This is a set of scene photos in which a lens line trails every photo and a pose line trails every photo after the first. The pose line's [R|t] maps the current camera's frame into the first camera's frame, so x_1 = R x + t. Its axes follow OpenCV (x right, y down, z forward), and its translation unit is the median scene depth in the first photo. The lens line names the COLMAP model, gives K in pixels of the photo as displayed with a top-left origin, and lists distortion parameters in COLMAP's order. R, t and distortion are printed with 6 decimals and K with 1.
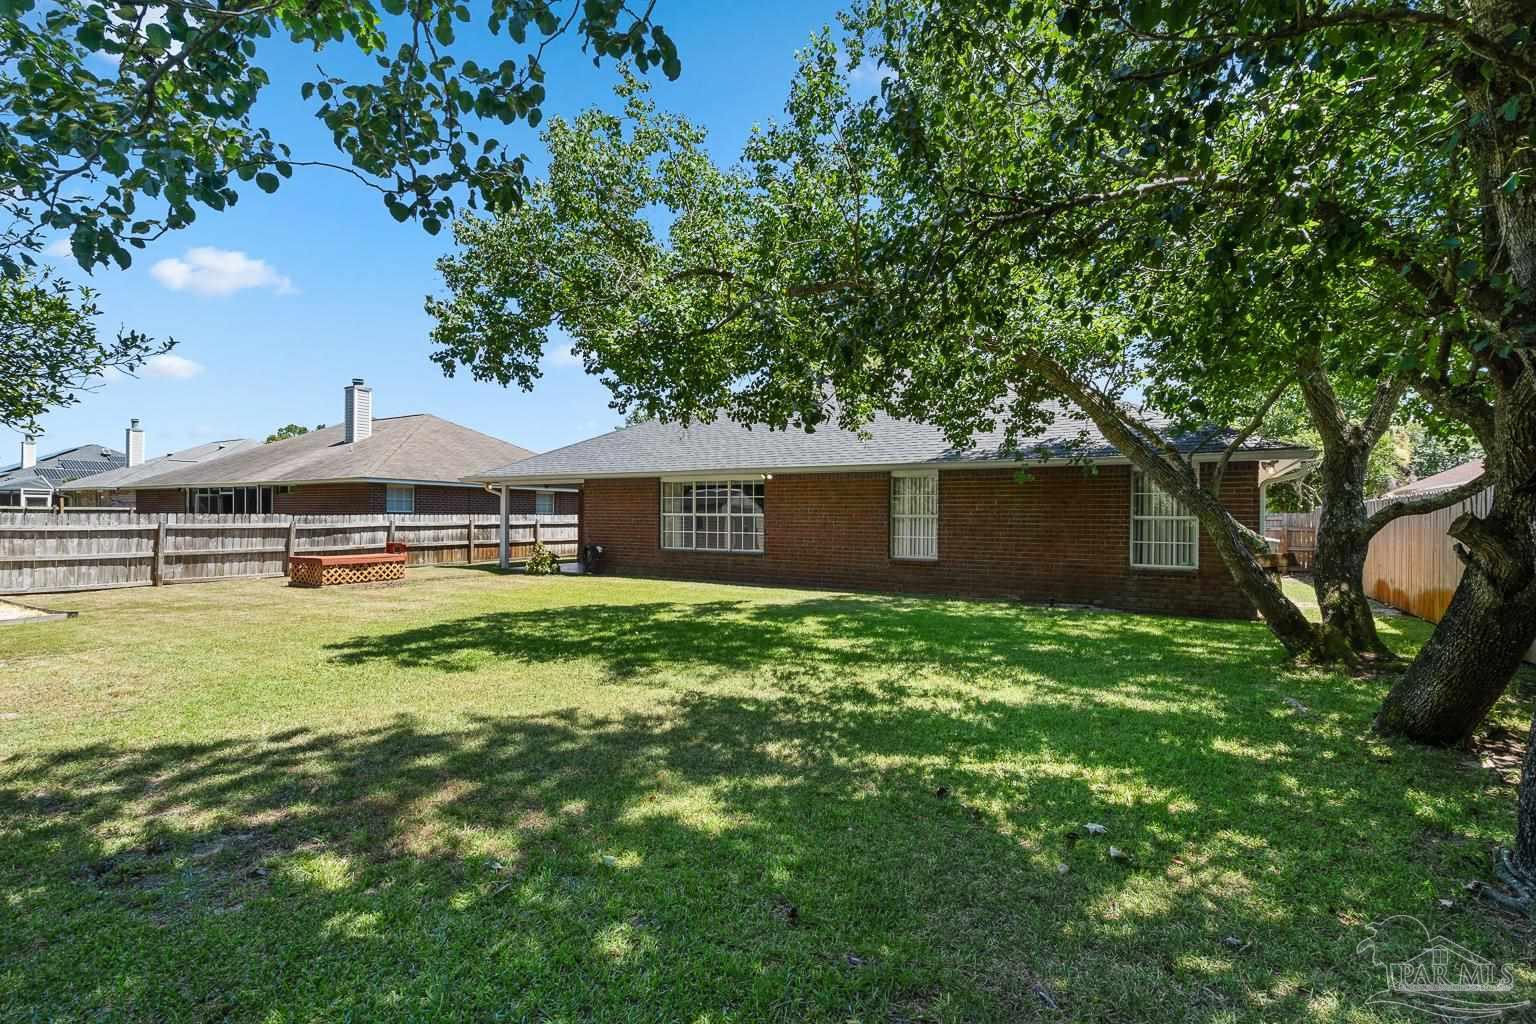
lens RADIAL K [[706.2, 0, 763.3], [0, 706.2, 517.5], [0, 0, 1]] dist [0.000065, -0.000529]
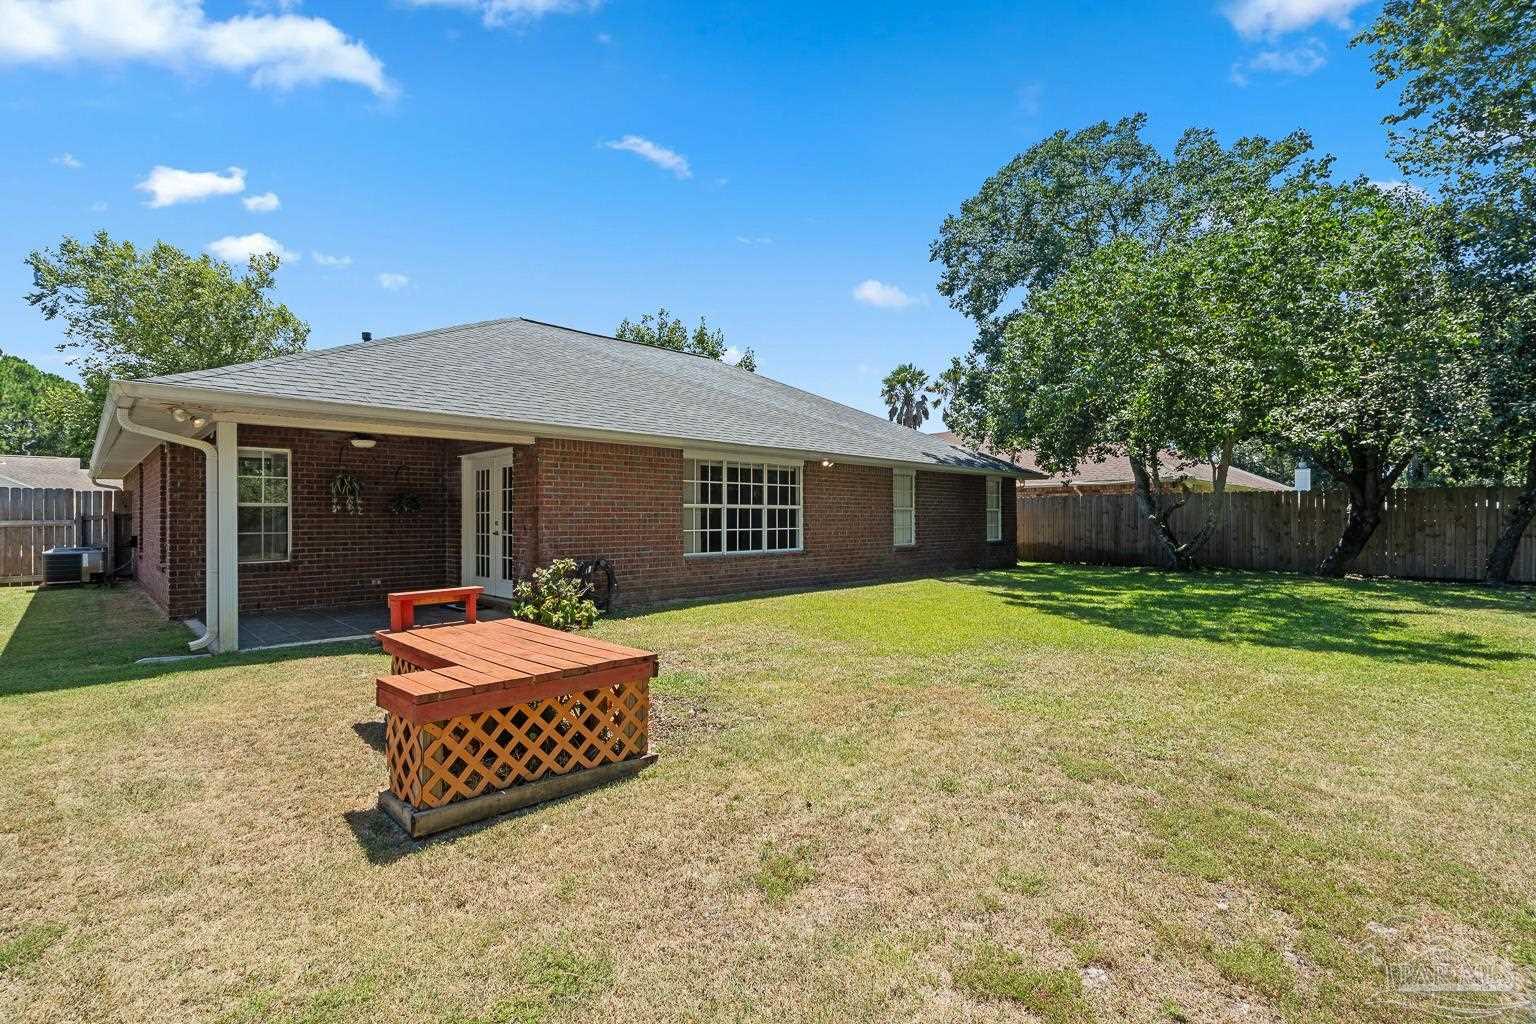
lens RADIAL K [[694.0, 0, 761.7], [0, 694.0, 512.3], [0, 0, 1]] dist [-0.002413, 0.000428]
pose [[0.254375, -0.006856, 0.967081, -0.779856], [0.001214, 0.999976, 0.006770, -0.002657], [-0.967105, -0.000548, 0.254378, 0.785962]]
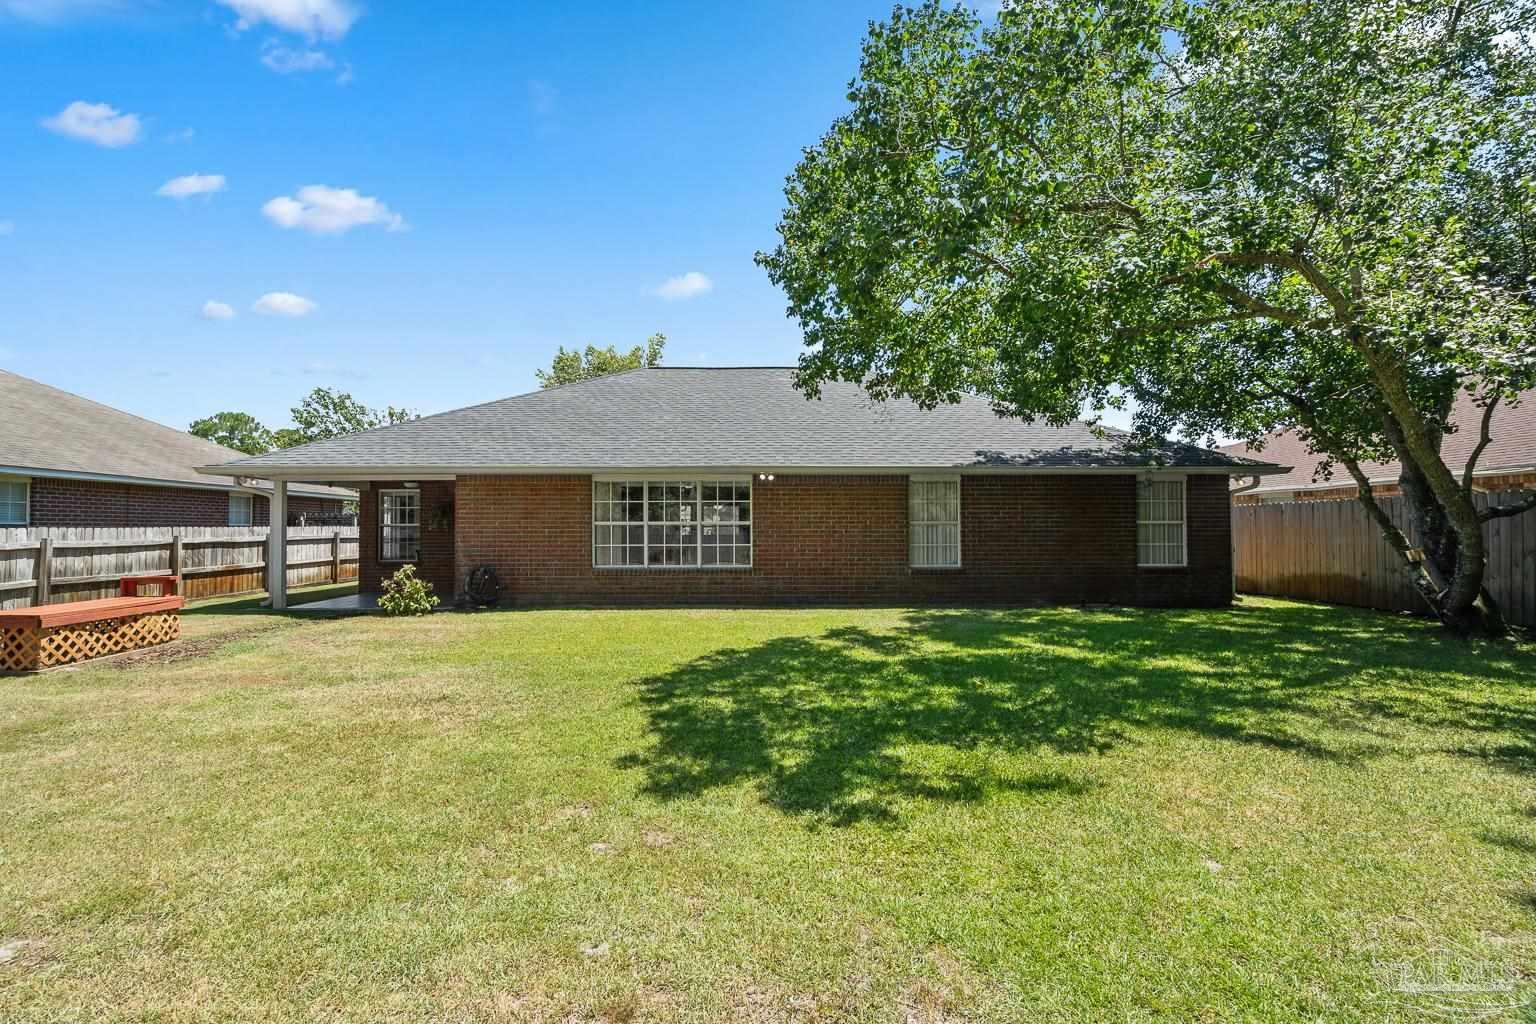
lens RADIAL K [[694.0, 0, 761.7], [0, 694.0, 512.3], [0, 0, 1]] dist [-0.002413, 0.000428]
pose [[0.847307, 0.001851, 0.531100, -0.402162], [0.009970, 0.999762, -0.019391, -0.000031], [-0.531010, 0.021725, 0.847087, 0.275686]]
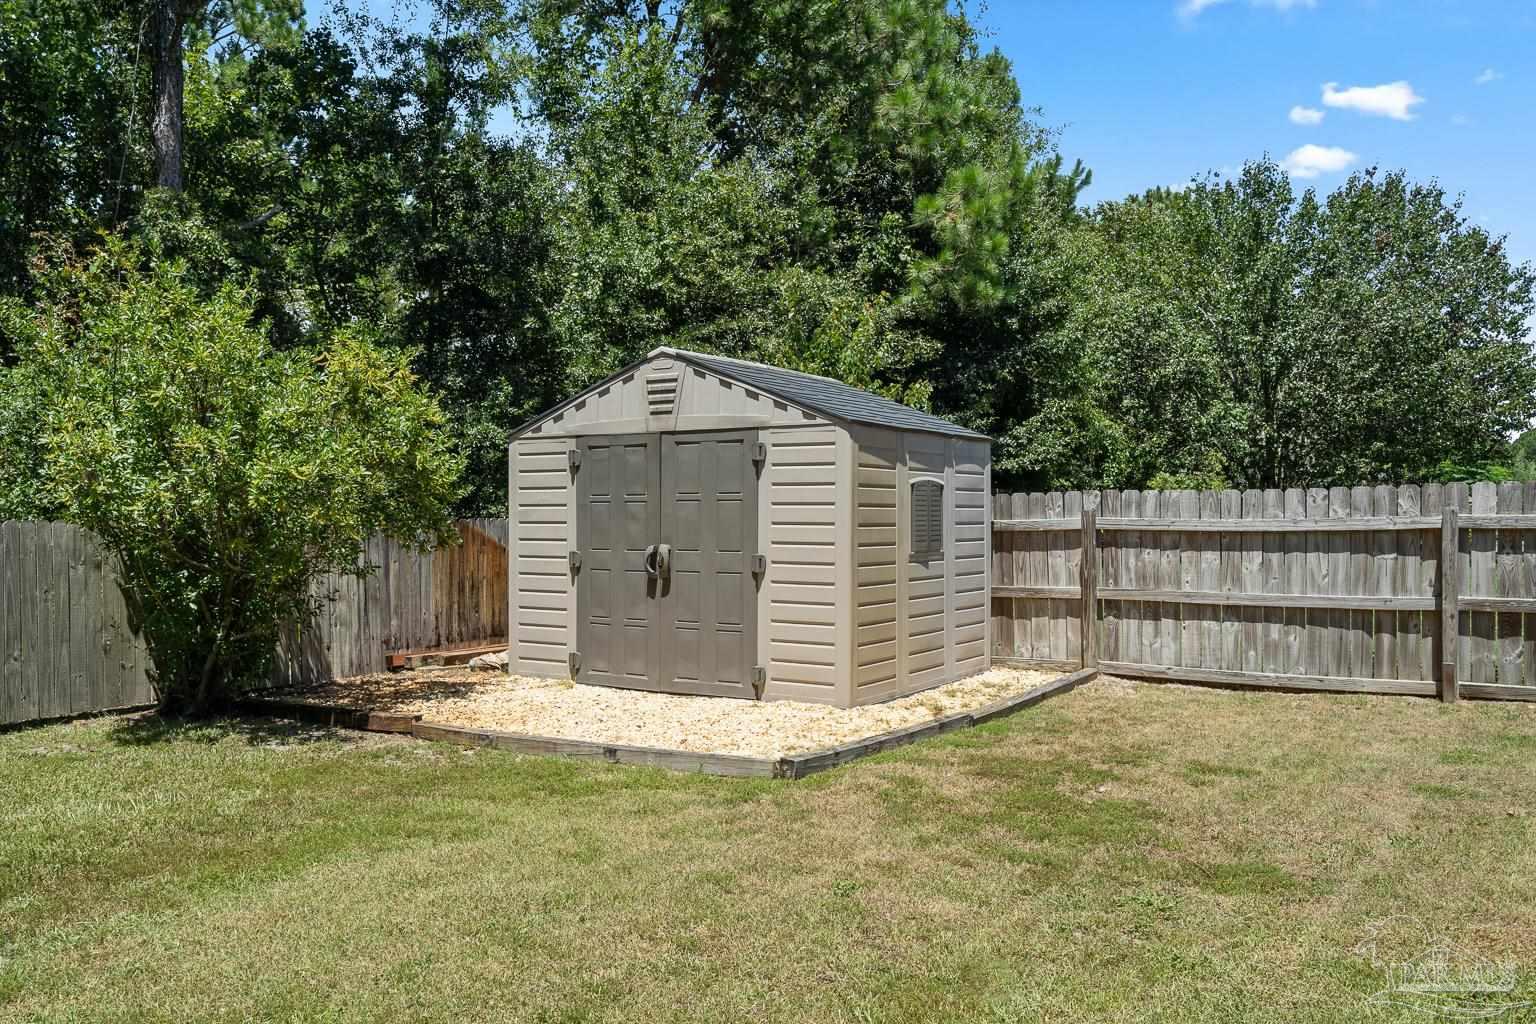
lens RADIAL K [[1225.8, 0, 768.0], [0, 1225.8, 512.0], [0, 0, 1]] dist [0.010058, -0.002529]
pose [[-0.027046, -0.014344, -0.999531, -0.245798], [0.004043, 0.999887, -0.014459, 0.014345], [0.999626, -0.004432, -0.026985, 0.641852]]
